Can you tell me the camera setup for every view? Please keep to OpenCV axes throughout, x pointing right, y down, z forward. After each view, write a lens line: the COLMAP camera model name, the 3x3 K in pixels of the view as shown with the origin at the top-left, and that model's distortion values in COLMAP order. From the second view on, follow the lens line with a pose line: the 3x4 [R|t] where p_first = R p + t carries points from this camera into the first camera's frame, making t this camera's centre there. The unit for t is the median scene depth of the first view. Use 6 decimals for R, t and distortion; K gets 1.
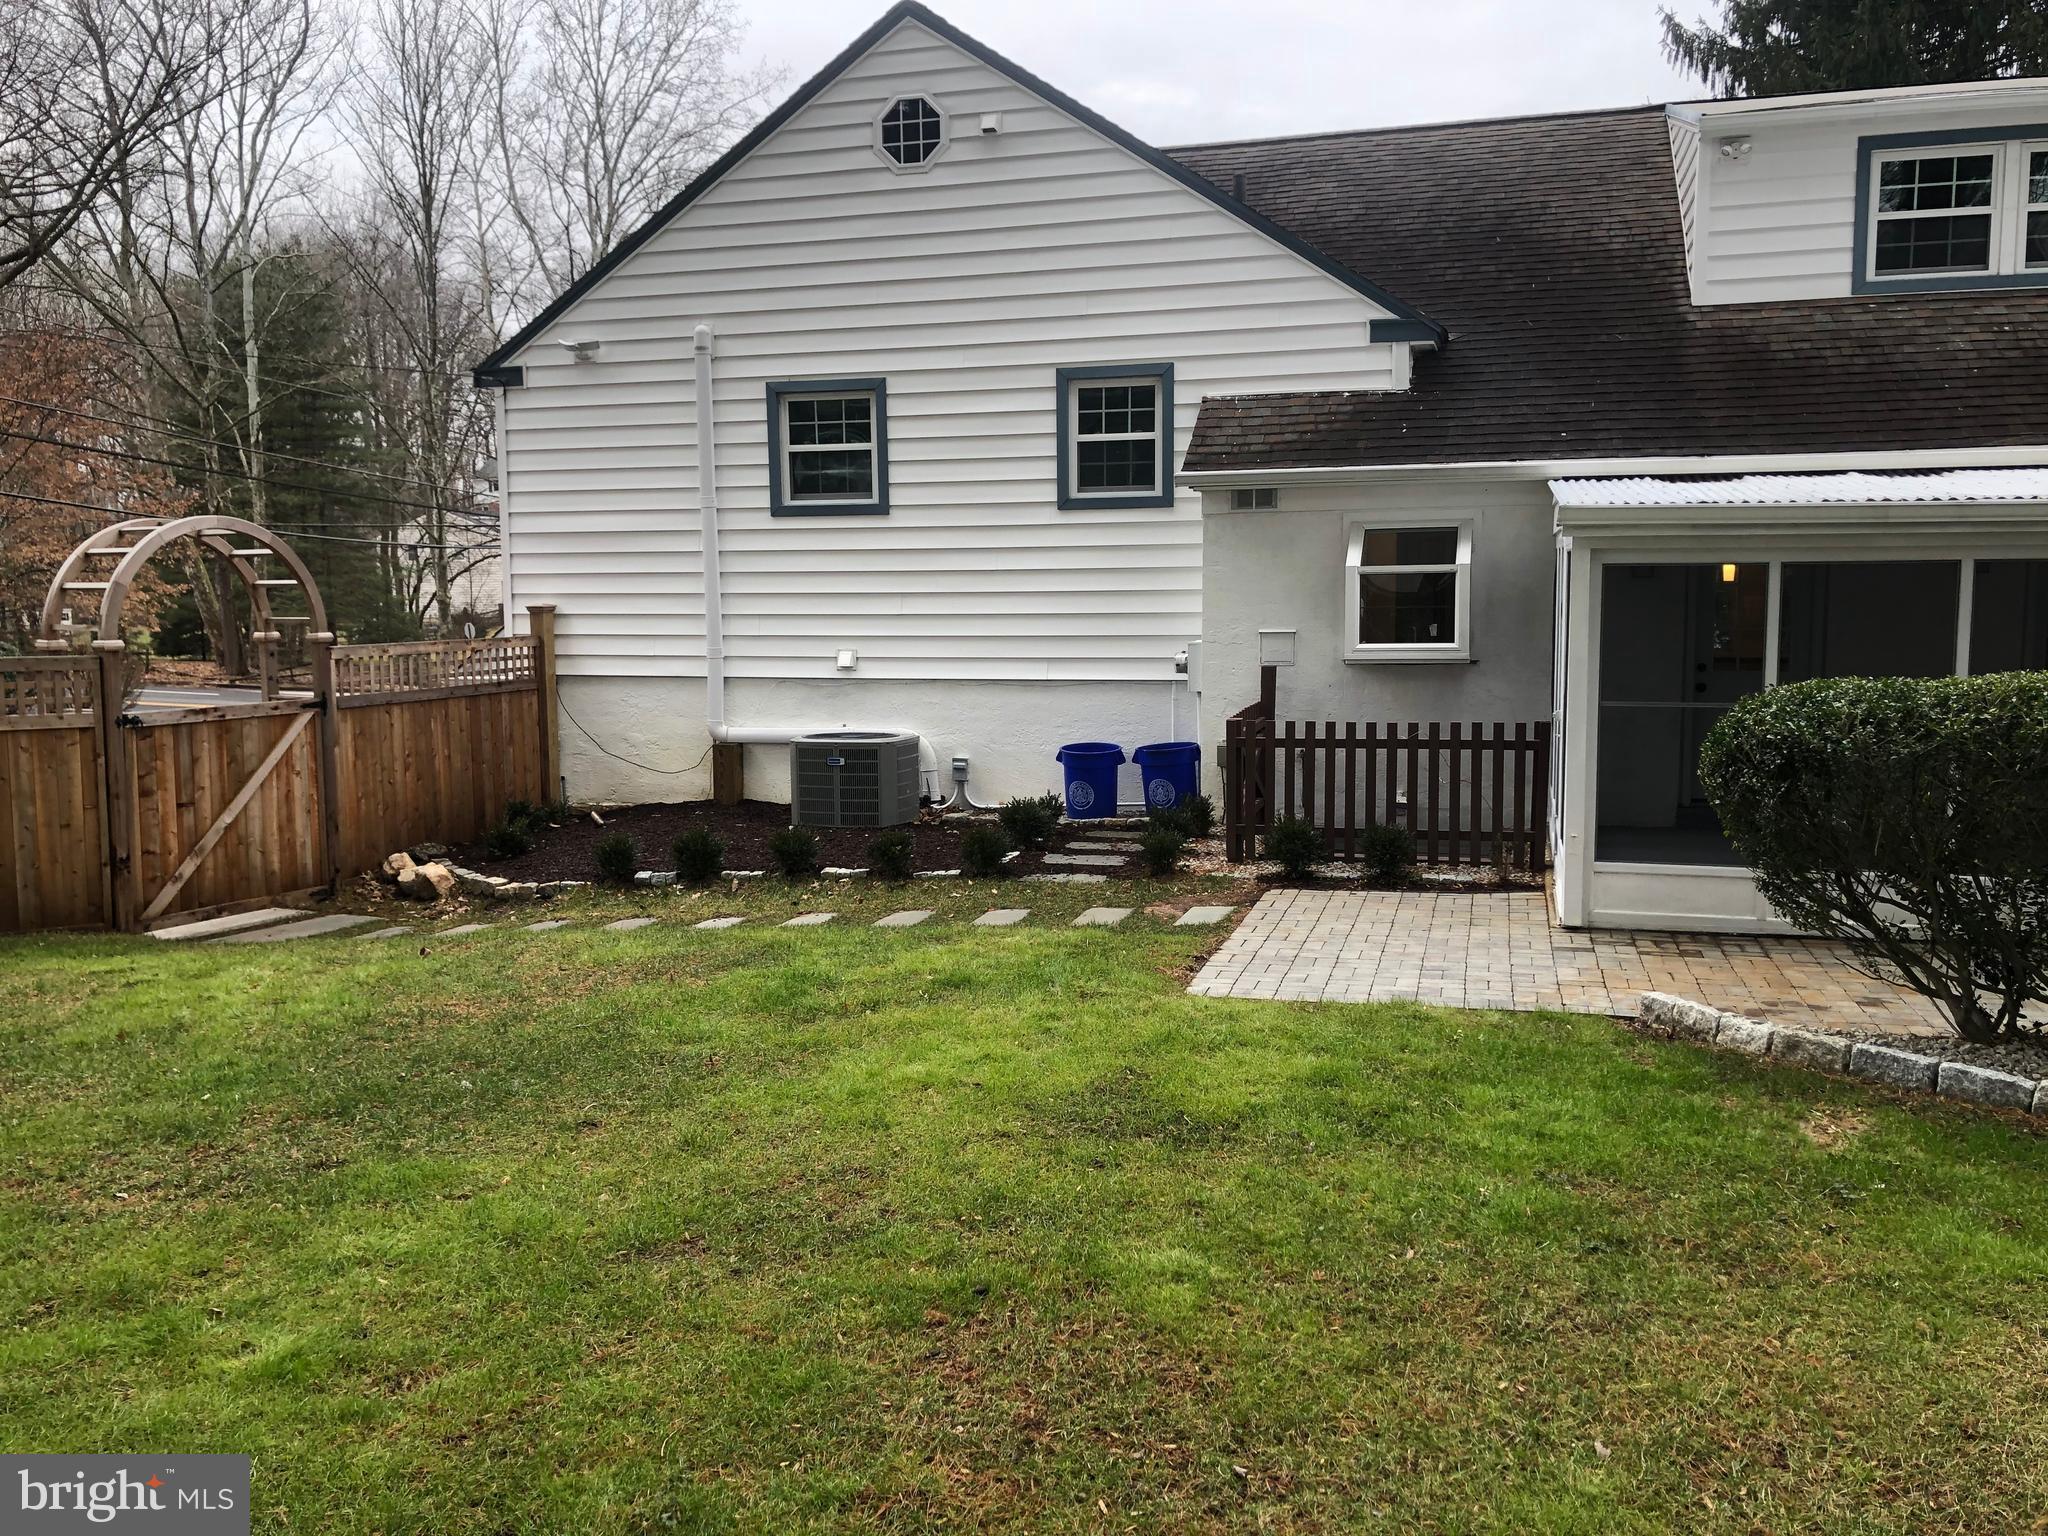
lens RADIAL K [[1683.6, 0, 1024.0], [0, 1683.6, 768.0], [0, 0, 1]] dist [0.125747, -0.166125]
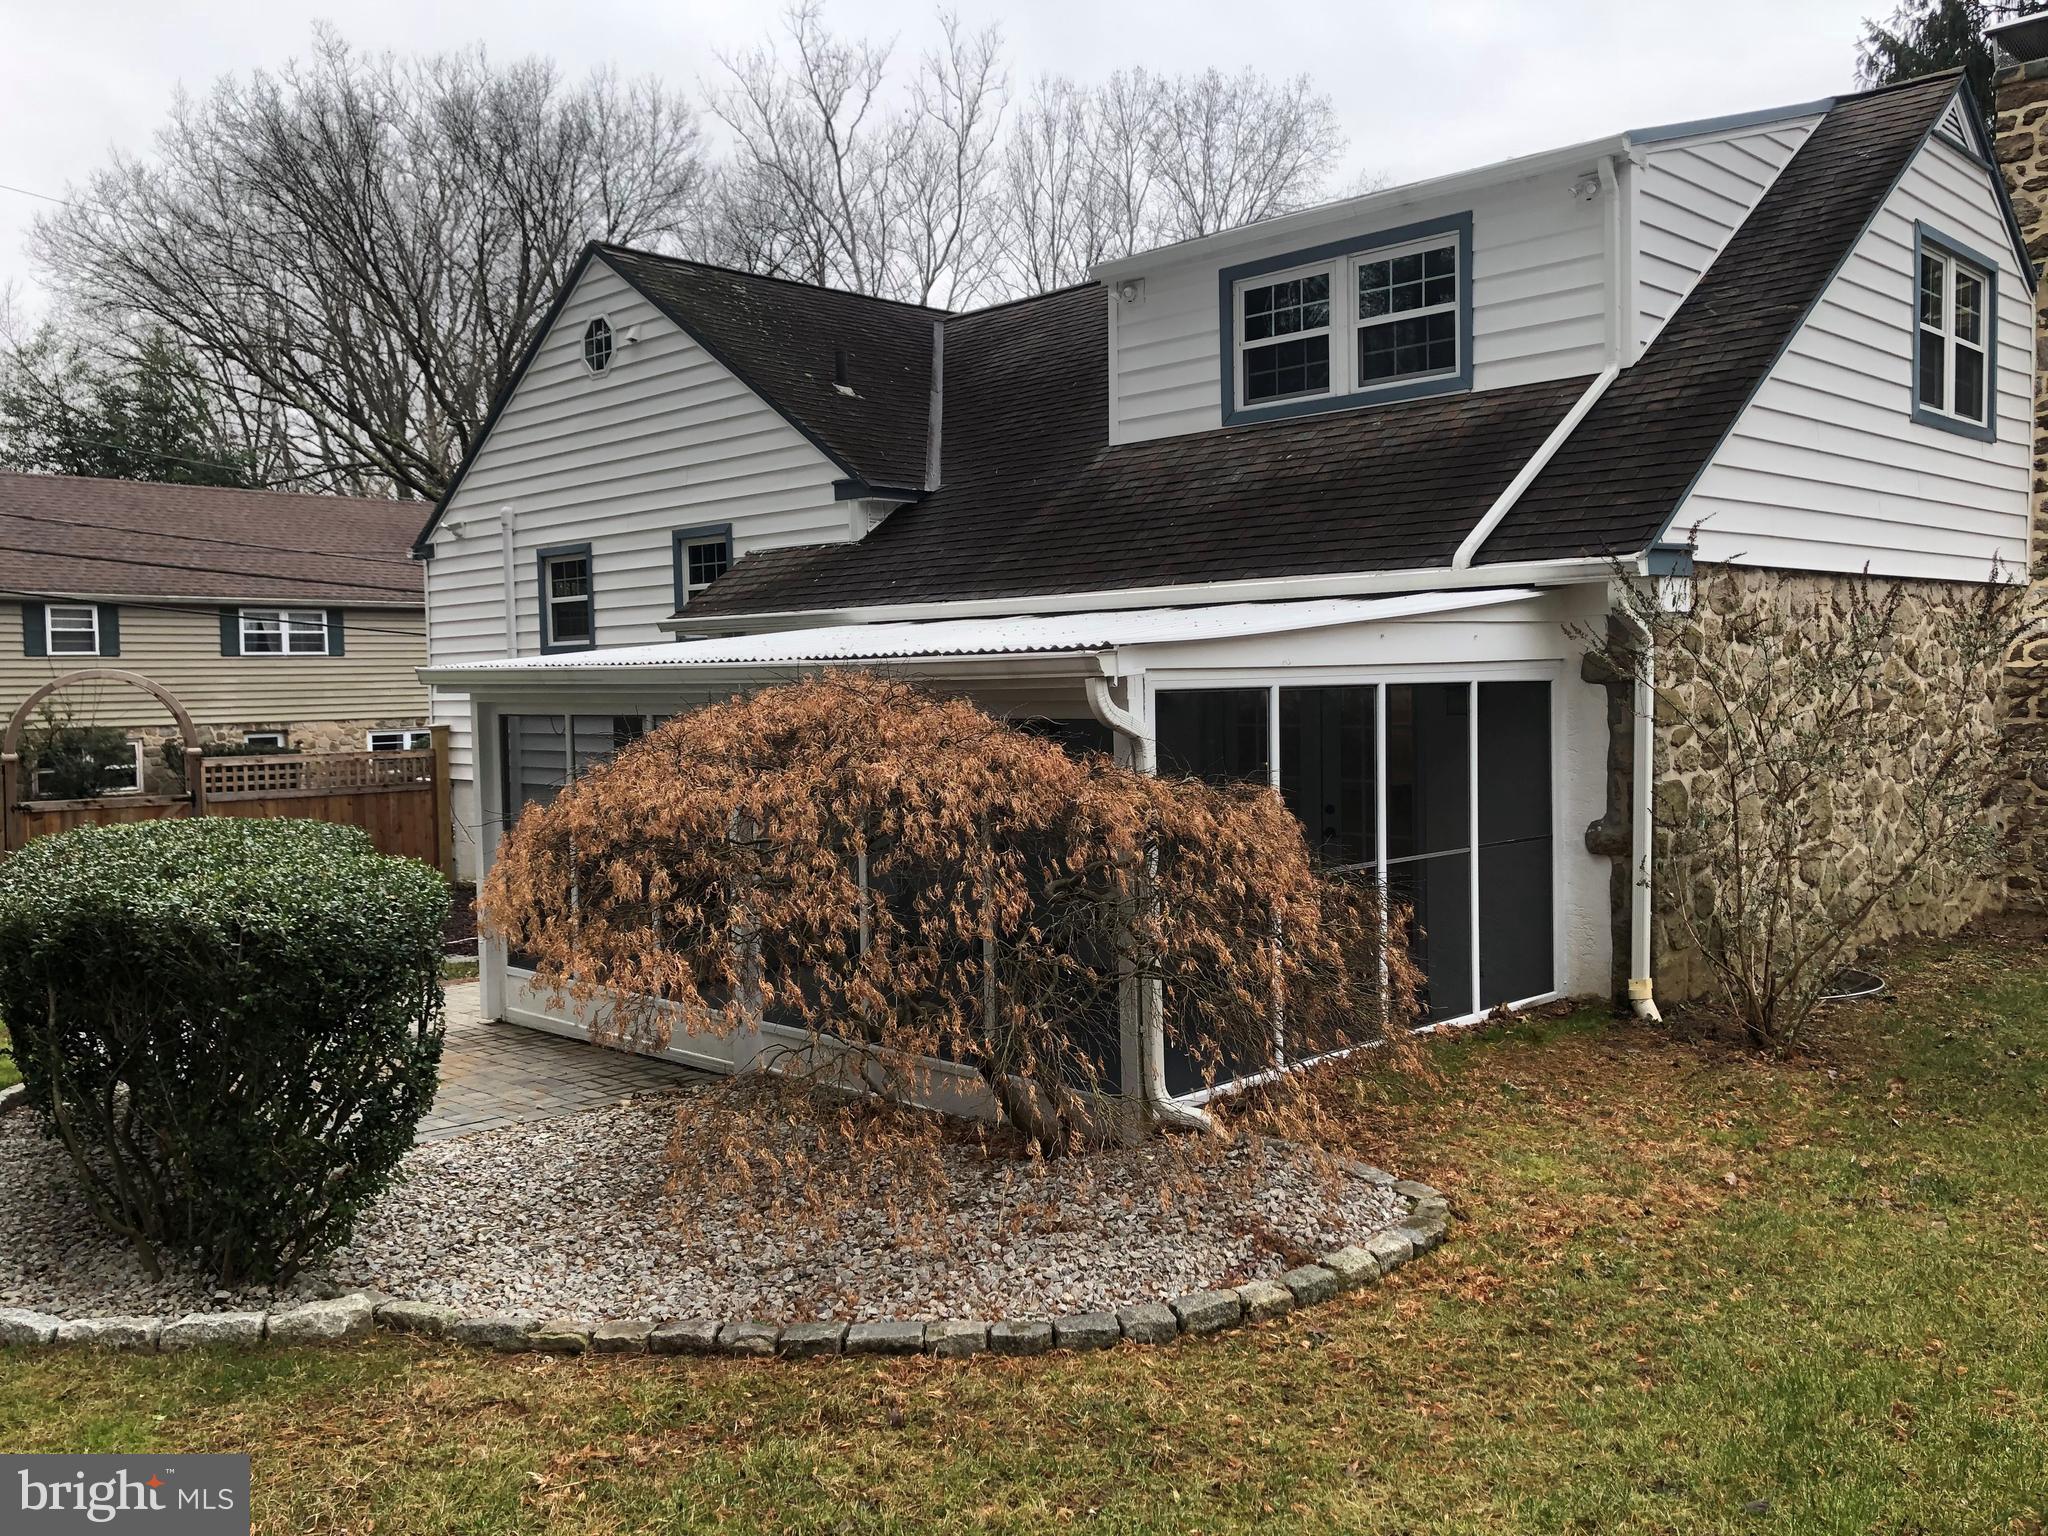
lens RADIAL K [[1688.7, 0, 1023.2], [0, 1688.7, 738.1], [0, 0, 1]] dist [0.029890, 0.007113]
pose [[0.879695, -0.001197, -0.475537, 0.845029], [-0.014501, 0.999464, -0.029342, -0.064537], [0.475318, 0.032708, 0.879206, 0.092304]]
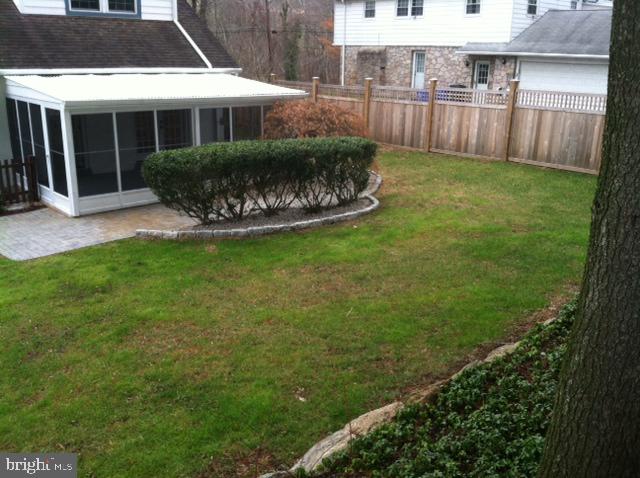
lens RADIAL K [[629.9, 0, 320.0], [0, 629.9, 239.0], [0, 0, 1]] dist [0.040160, -0.000558]
pose [[0.519237, -0.230901, 0.822847, -0.389442], [0.072855, 0.971265, 0.226575, -0.094318], [-0.851519, -0.057698, 0.521139, -0.098737]]
